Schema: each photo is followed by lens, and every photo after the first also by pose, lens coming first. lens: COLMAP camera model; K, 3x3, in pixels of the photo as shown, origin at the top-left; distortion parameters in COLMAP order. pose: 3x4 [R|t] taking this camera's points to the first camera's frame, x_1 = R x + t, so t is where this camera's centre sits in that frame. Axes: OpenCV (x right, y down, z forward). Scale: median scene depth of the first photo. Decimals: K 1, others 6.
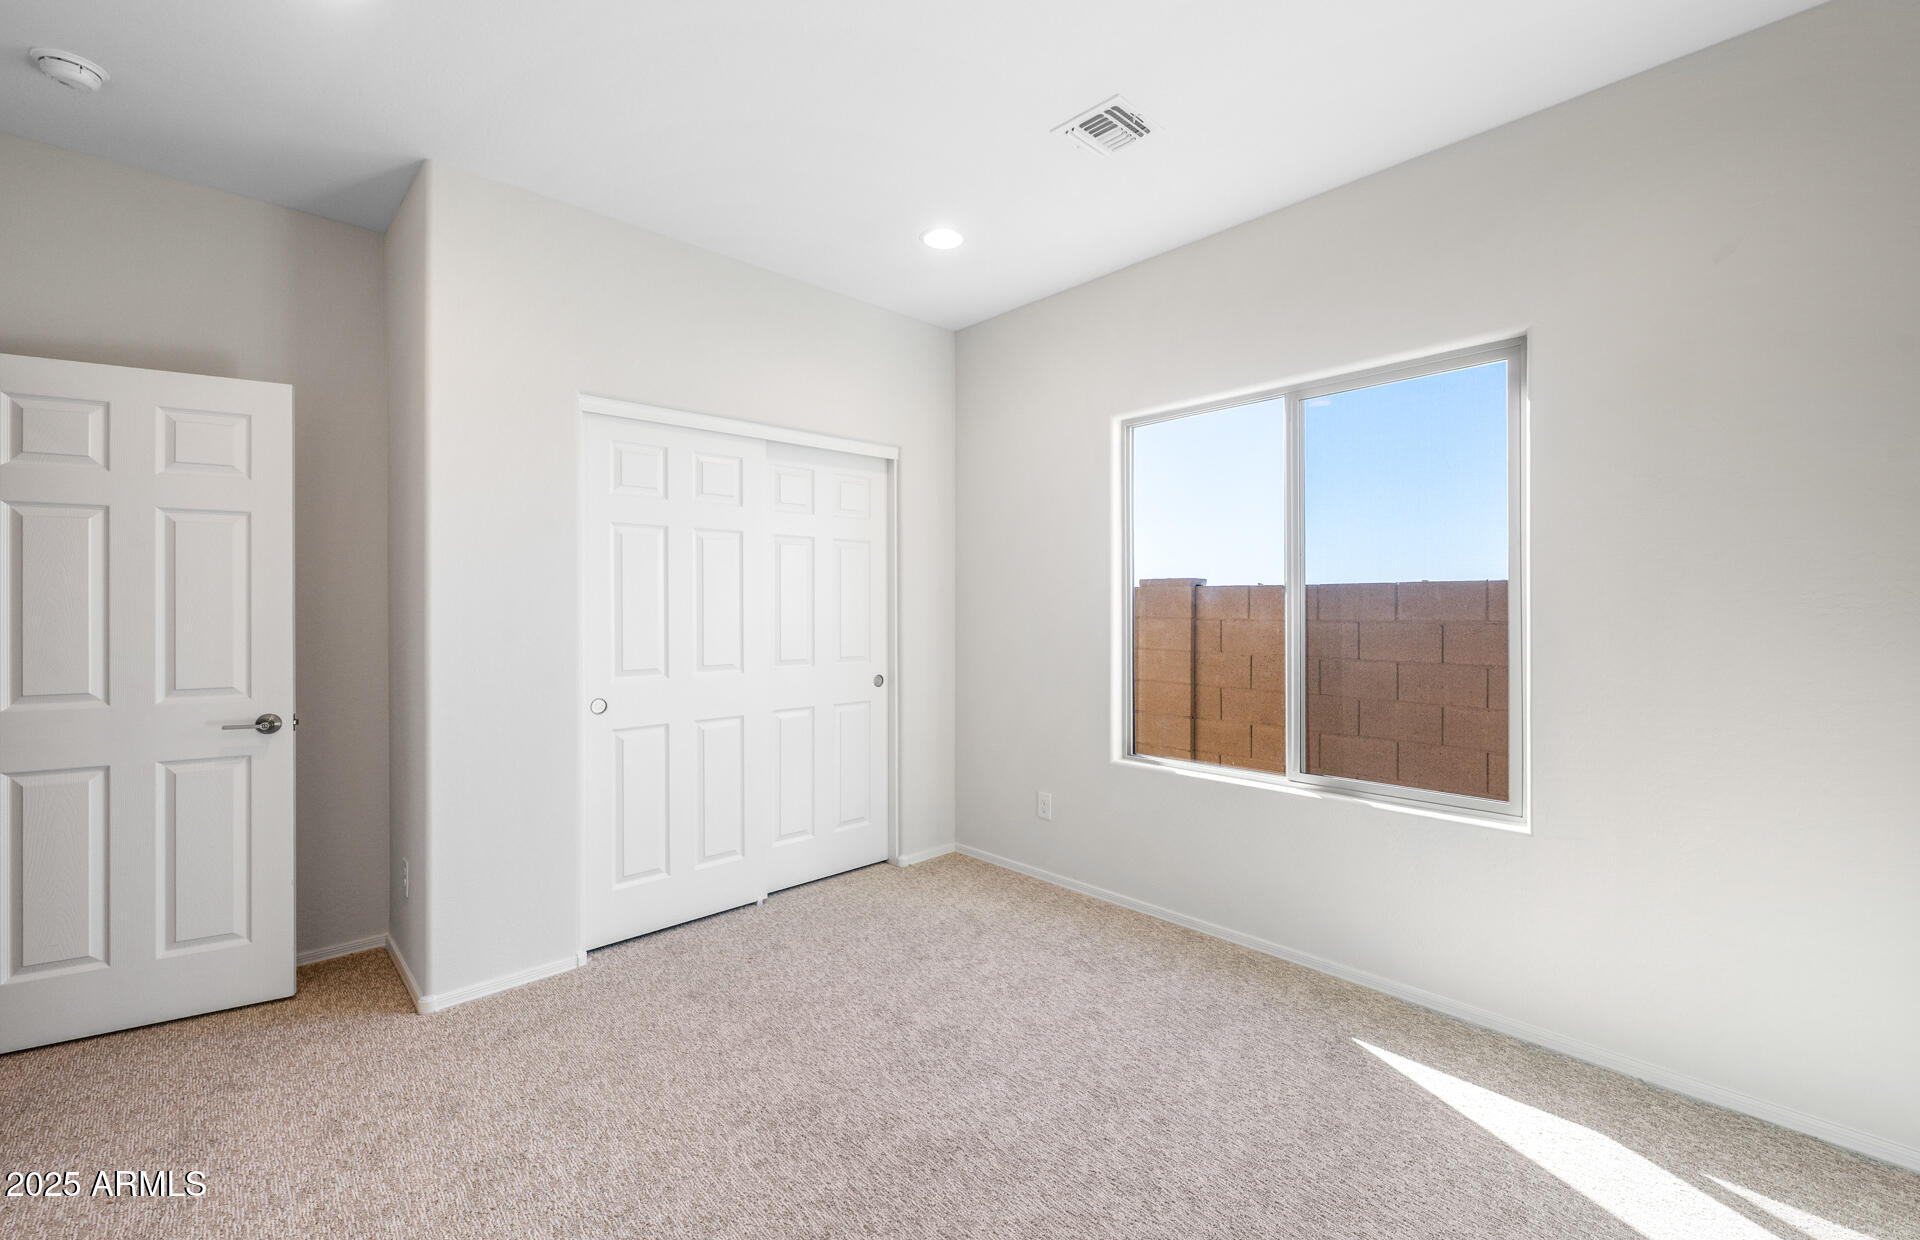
lens RADIAL K [[794.5, 0, 966.6], [0, 794.5, 597.8], [0, 0, 1]] dist [0.001387, -0.000078]
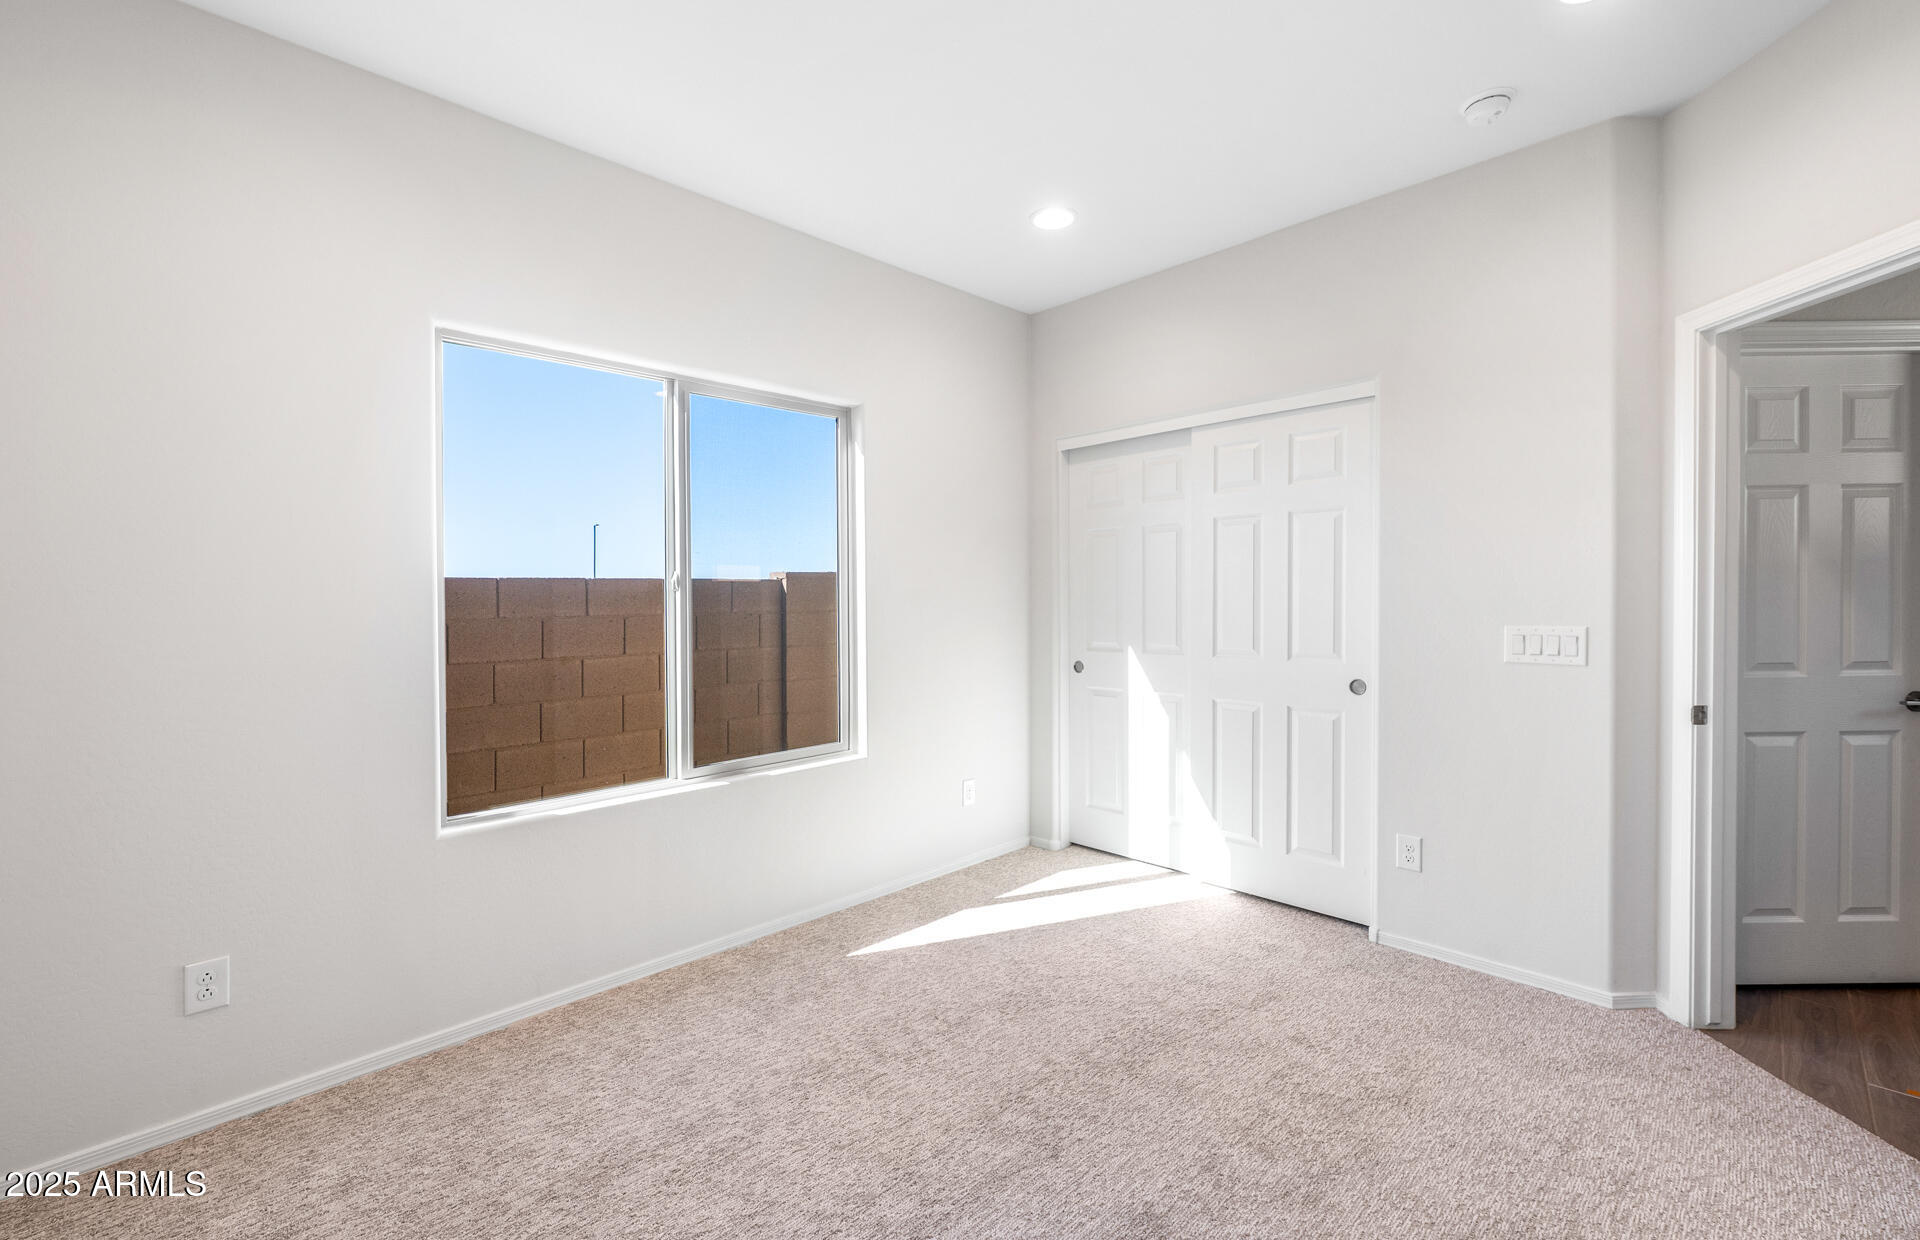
lens RADIAL K [[794.5, 0, 966.6], [0, 794.5, 597.8], [0, 0, 1]] dist [0.001387, -0.000078]
pose [[-0.019931, 0.002393, 0.999798, -0.585356], [0.001752, 0.999996, -0.002359, 0.011504], [-0.999800, 0.001704, -0.019935, 0.675089]]
